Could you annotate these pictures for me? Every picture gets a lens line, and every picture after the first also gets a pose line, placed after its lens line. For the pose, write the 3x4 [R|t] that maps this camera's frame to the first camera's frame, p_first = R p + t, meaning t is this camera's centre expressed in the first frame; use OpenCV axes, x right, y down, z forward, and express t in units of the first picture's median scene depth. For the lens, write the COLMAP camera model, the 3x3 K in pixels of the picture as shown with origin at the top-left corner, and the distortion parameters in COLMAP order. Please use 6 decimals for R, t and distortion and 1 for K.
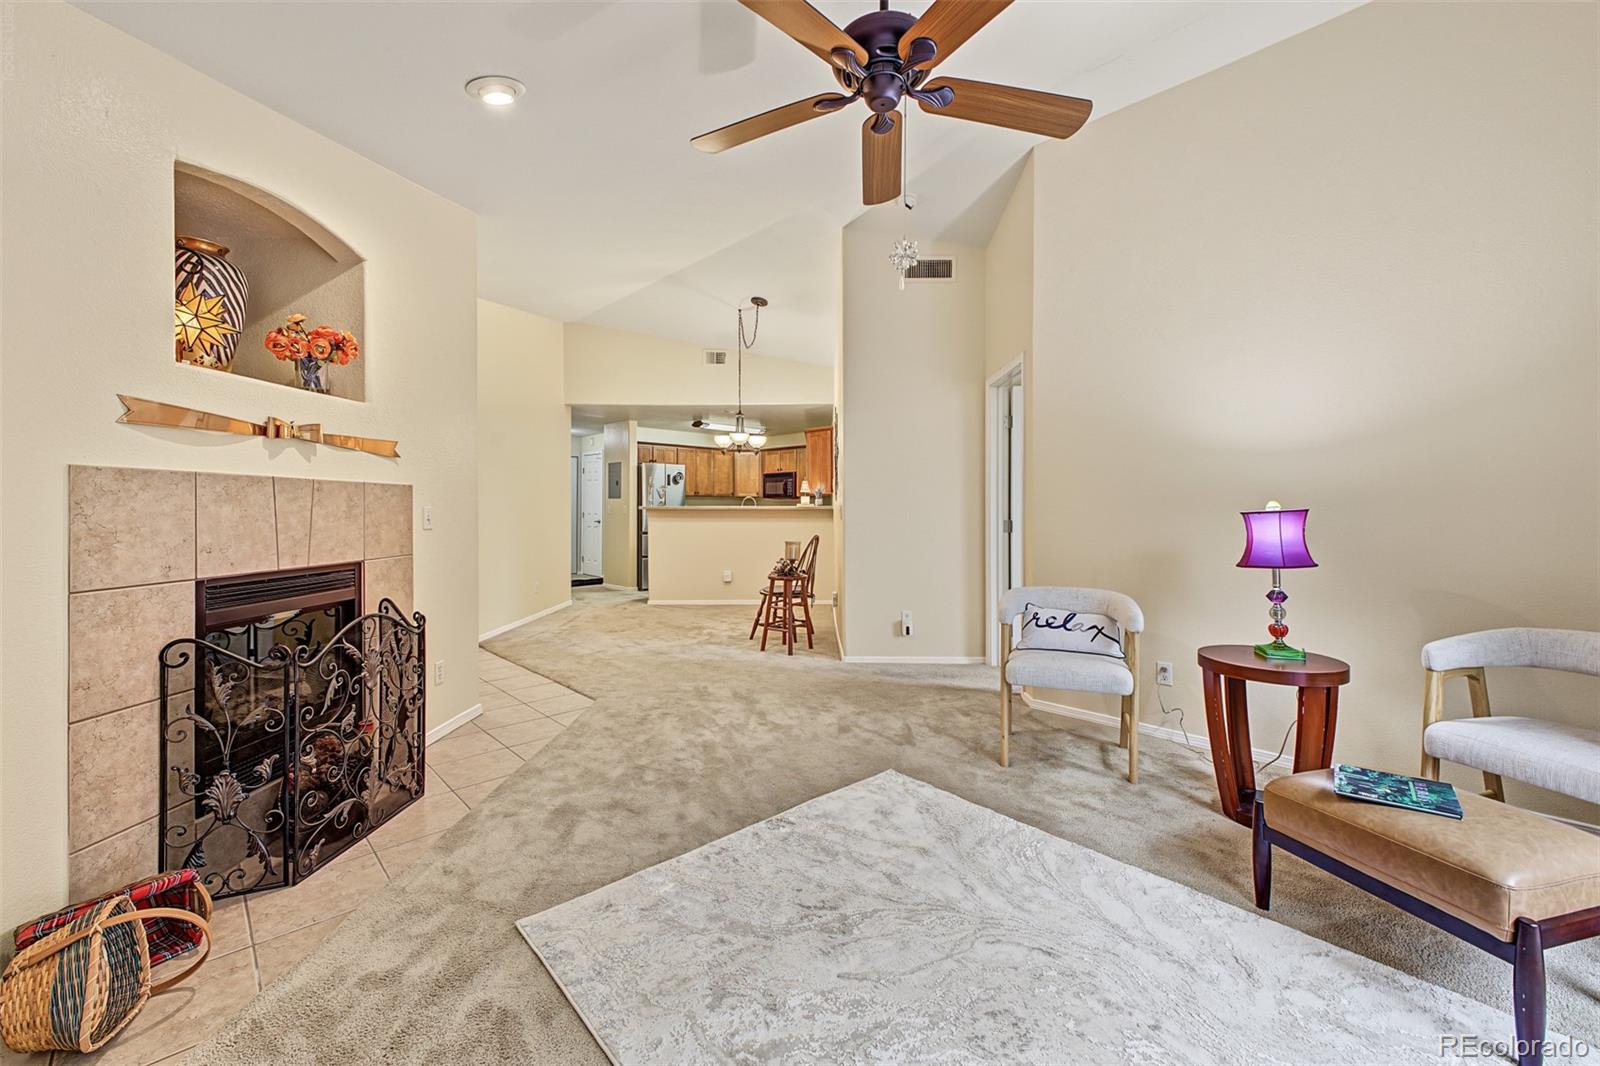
lens RADIAL K [[643.9, 0, 809.4], [0, 643.9, 507.1], [0, 0, 1]] dist [0.020182, -0.007972]
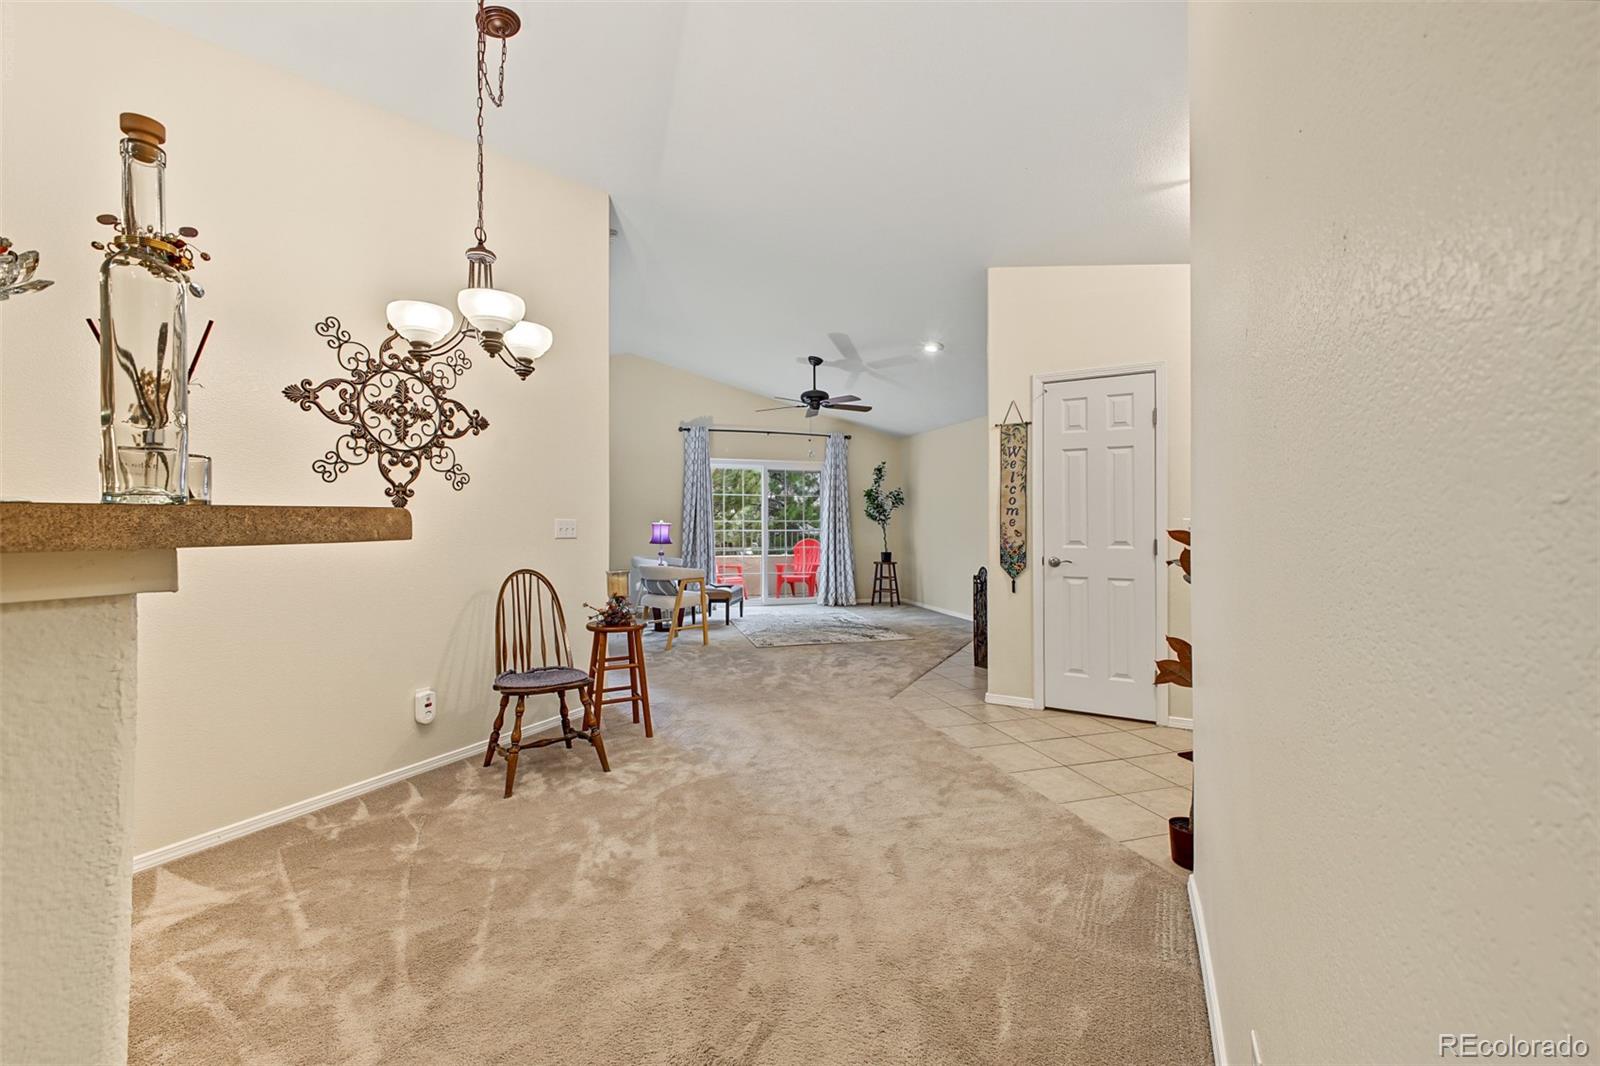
lens RADIAL K [[643.9, 0, 805.5], [0, 643.9, 528.1], [0, 0, 1]] dist [0.020182, -0.007972]
pose [[-0.893767, -0.004059, 0.448514, -0.860777], [-0.000697, 0.999970, 0.007661, 0.002911], [-0.448532, 0.006534, -0.893743, 2.524131]]
